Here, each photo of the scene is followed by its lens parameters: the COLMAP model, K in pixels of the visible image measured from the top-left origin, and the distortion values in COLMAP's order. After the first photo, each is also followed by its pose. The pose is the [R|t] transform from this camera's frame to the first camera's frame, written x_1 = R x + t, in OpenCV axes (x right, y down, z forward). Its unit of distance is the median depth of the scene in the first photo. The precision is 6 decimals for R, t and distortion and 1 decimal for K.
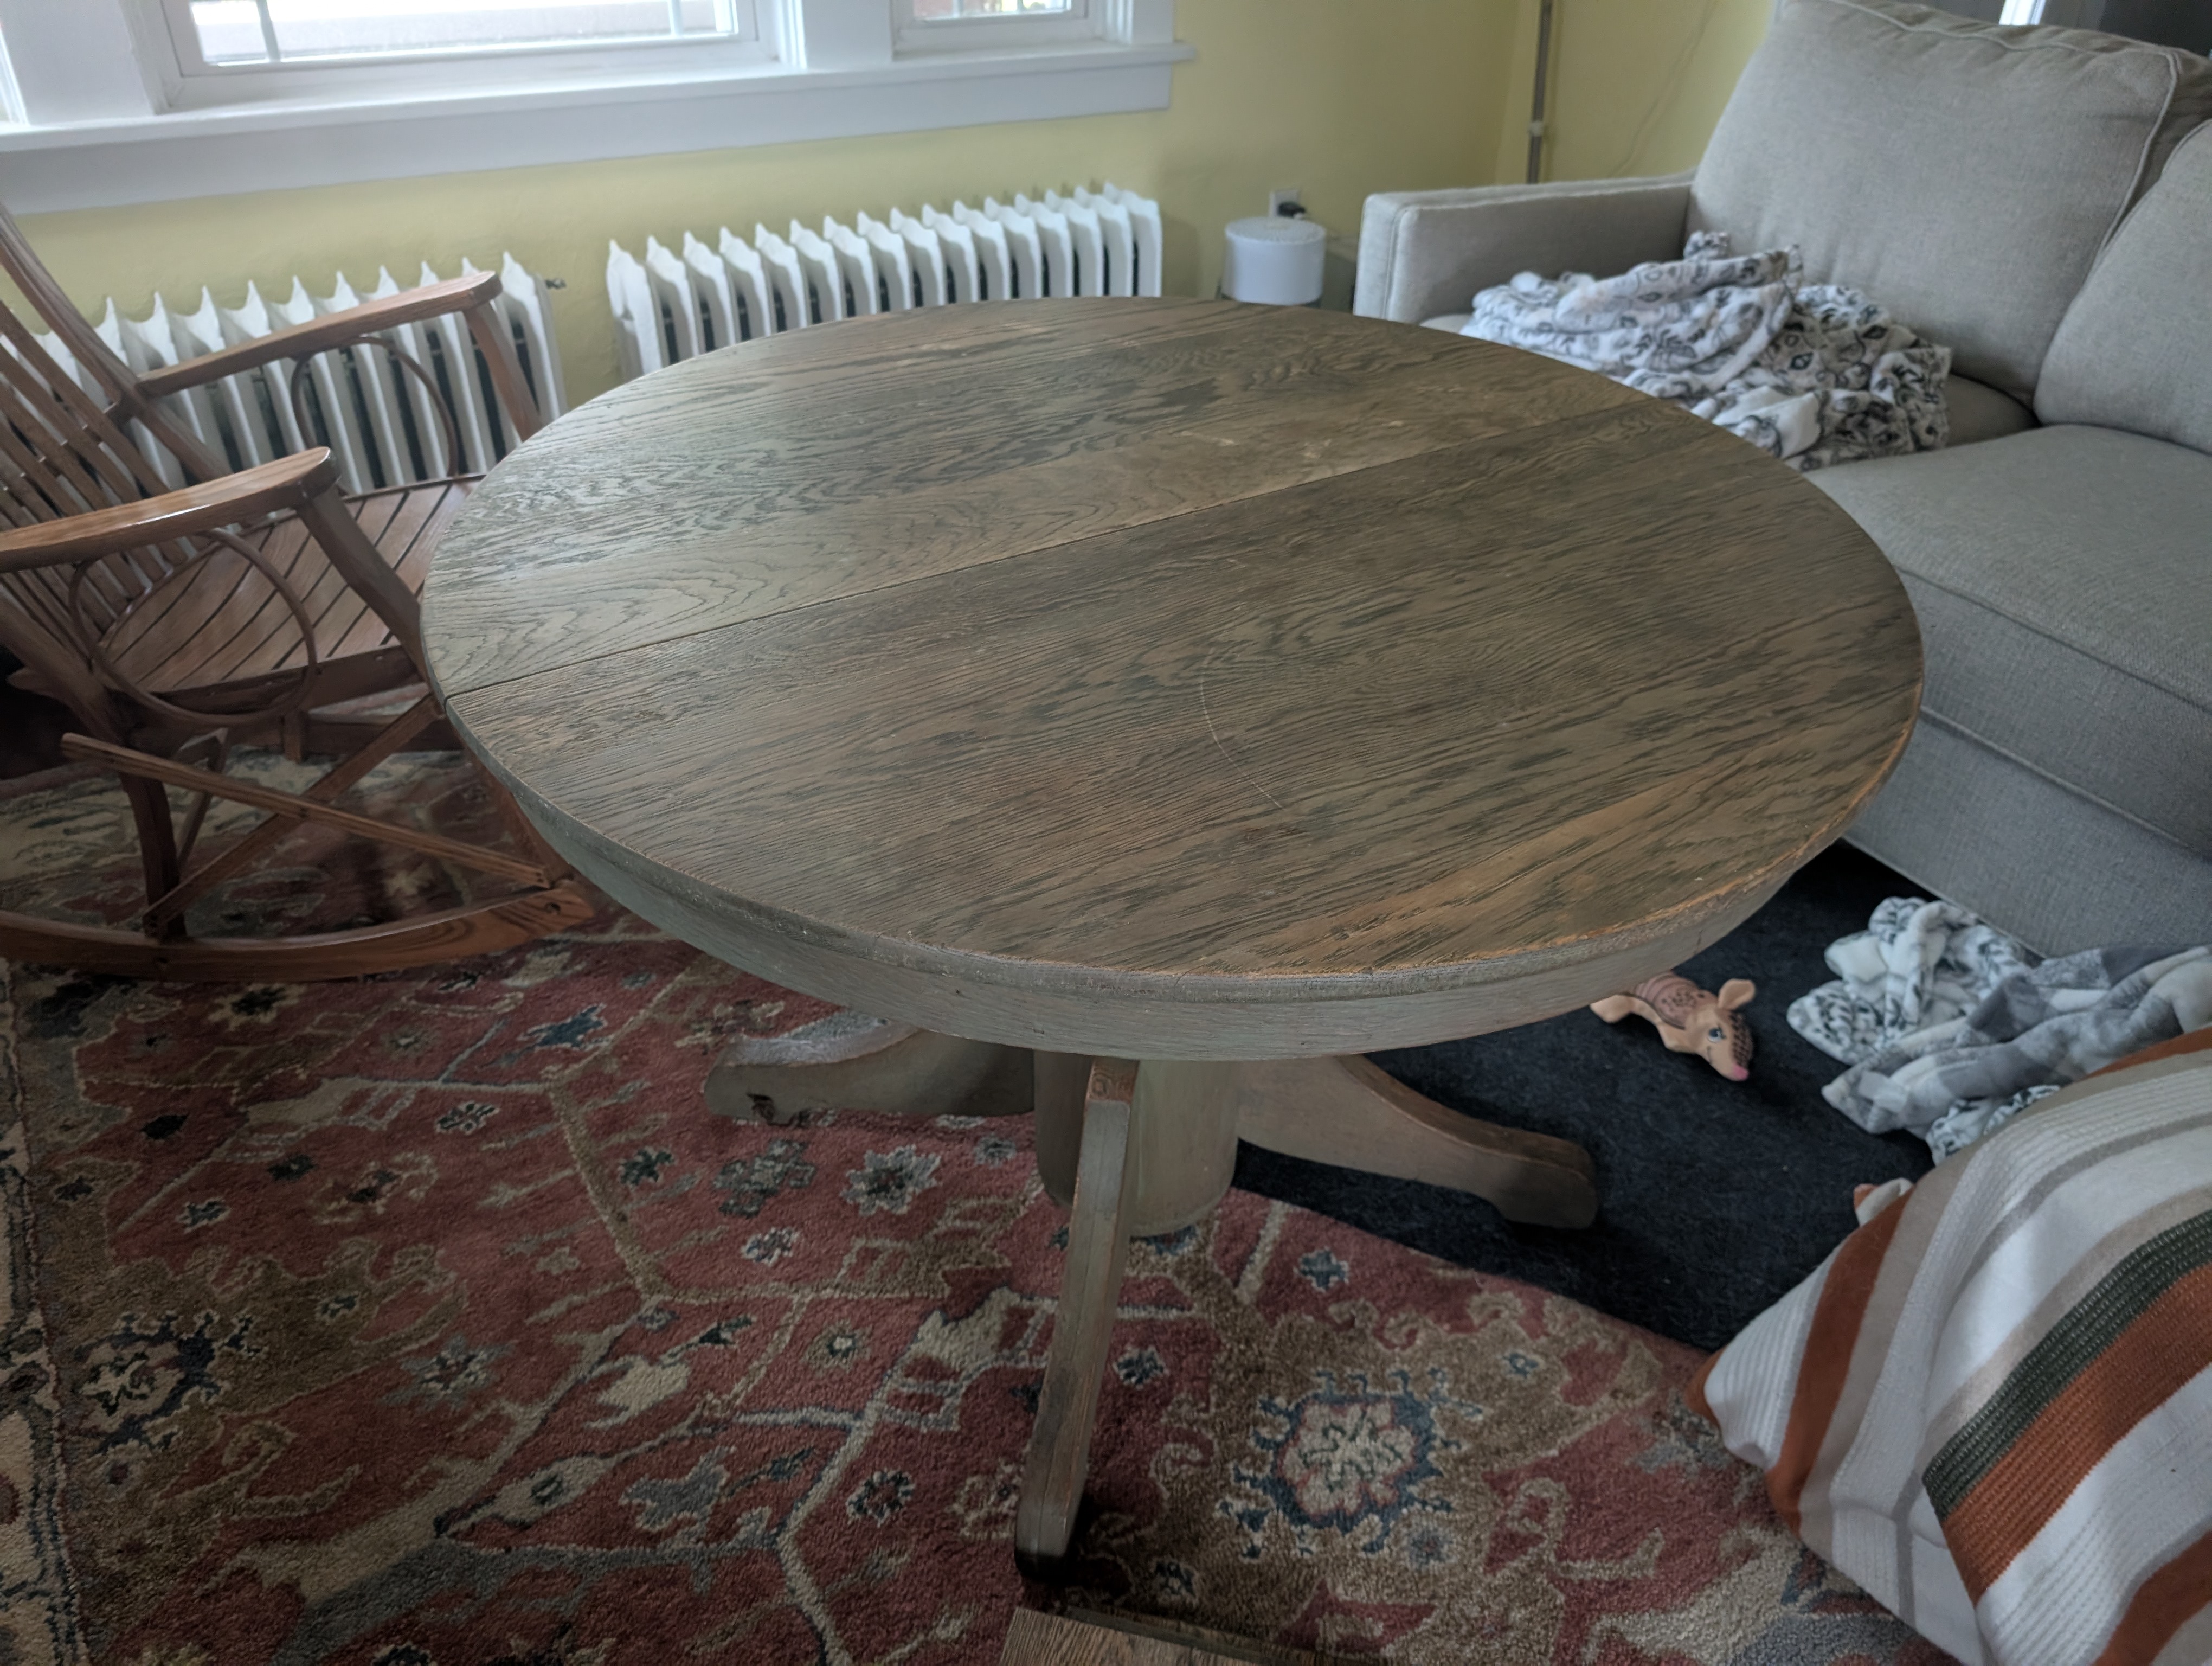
lens RADIAL K [[1536.5, 0, 1111.3], [0, 1536.5, 831.2], [0, 0, 1]] dist [0.018616, 0.010699]
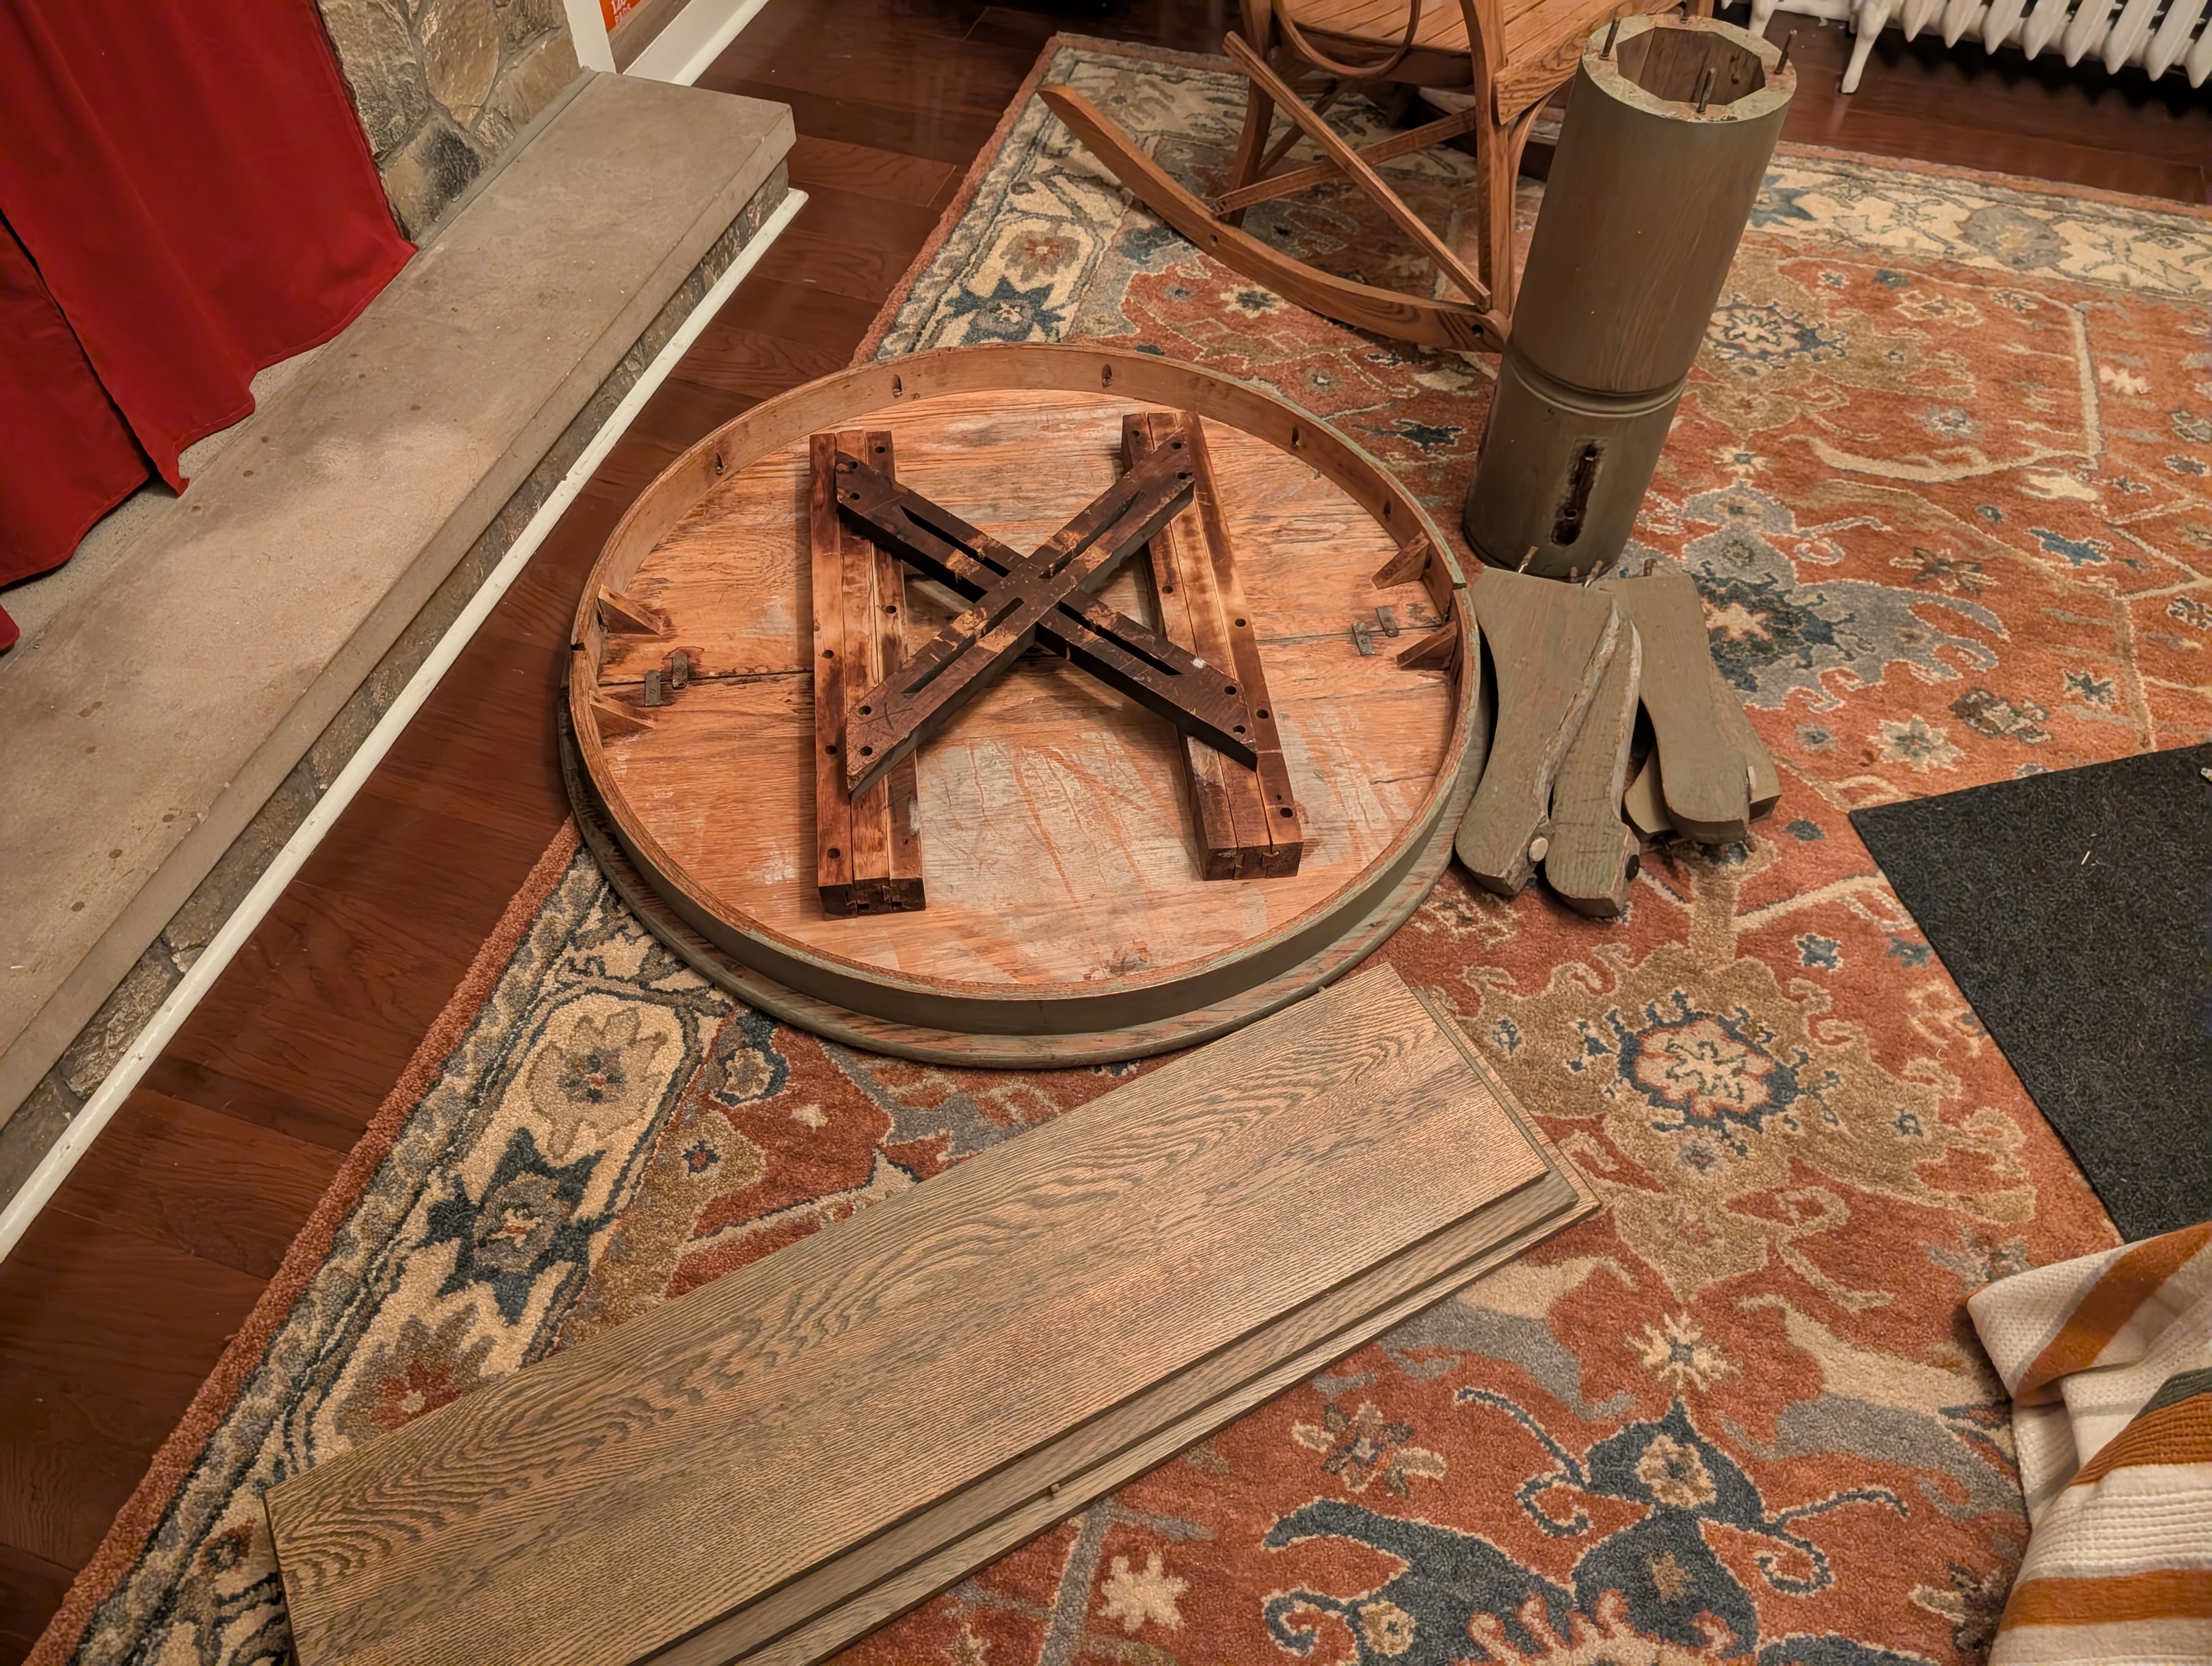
lens RADIAL K [[1536.5, 0, 1101.1], [0, 1536.5, 833.1], [0, 0, 1]] dist [0.018616, 0.010699]
pose [[0.648897, 0.585149, -0.486347, 0.312890], [-0.415006, 0.807931, 0.418351, -0.019280], [0.637732, -0.069630, 0.767104, -0.123478]]
